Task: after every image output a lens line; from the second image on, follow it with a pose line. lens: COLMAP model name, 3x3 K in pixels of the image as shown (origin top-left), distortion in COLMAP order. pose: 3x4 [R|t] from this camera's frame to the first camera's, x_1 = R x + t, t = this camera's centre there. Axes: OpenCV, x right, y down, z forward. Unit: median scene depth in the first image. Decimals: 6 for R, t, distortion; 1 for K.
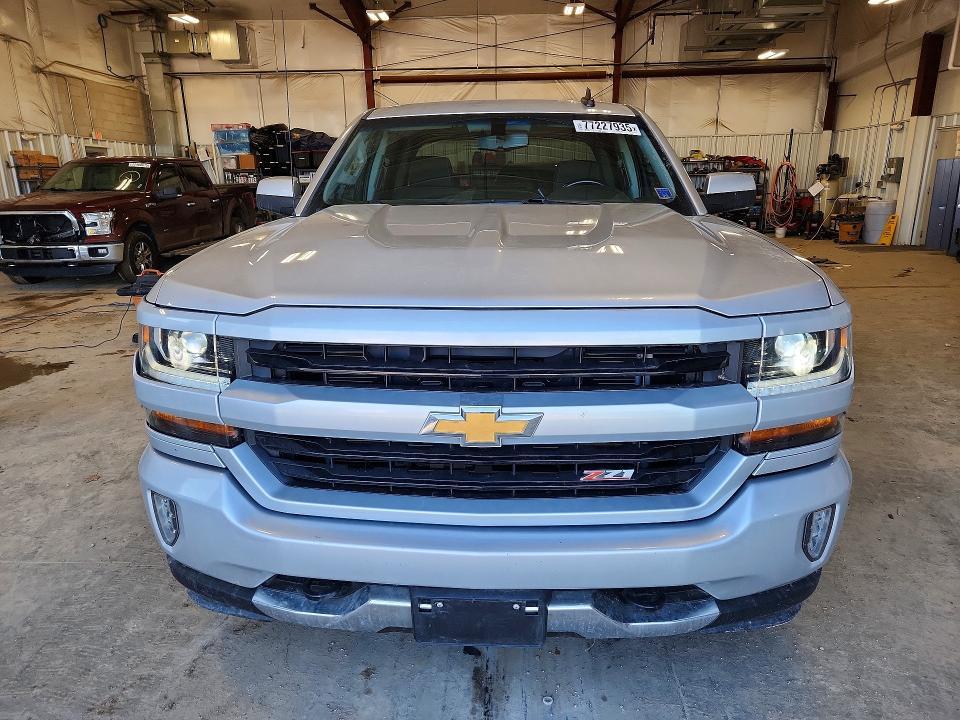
lens RADIAL K [[673.1, 0, 483.6], [0, 673.1, 362.5], [0, 0, 1]] dist [0.063045, -0.047113]
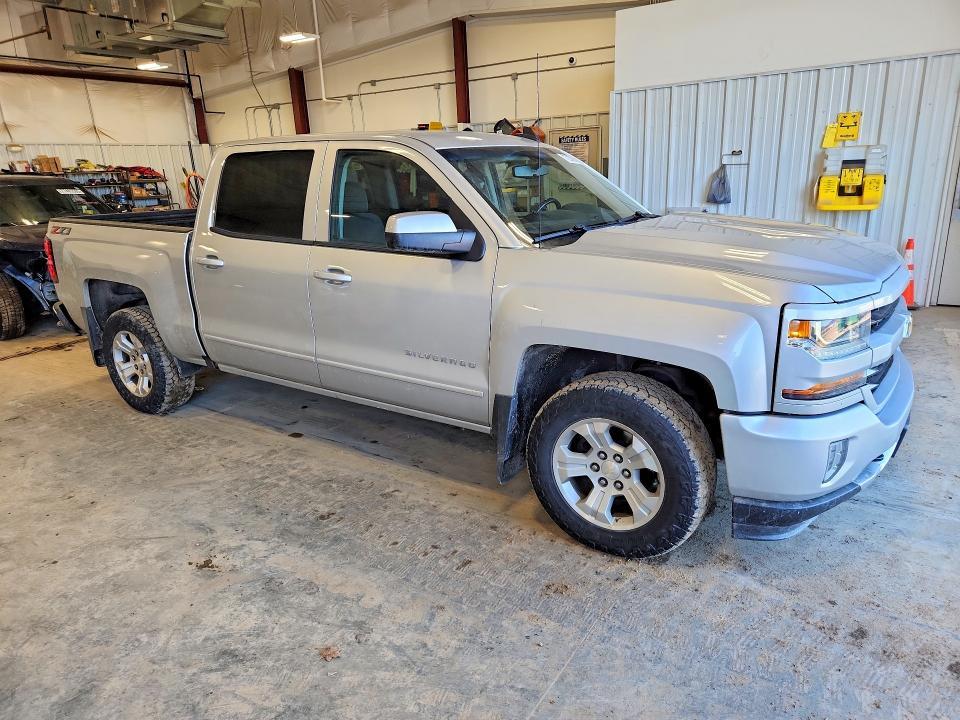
lens RADIAL K [[673.1, 0, 483.6], [0, 673.1, 362.5], [0, 0, 1]] dist [0.063045, -0.047113]
pose [[0.479141, -0.252210, 0.840722, -0.296619], [0.256914, 0.956178, 0.140426, -0.051505], [-0.839297, 0.148710, 0.522940, 0.132669]]
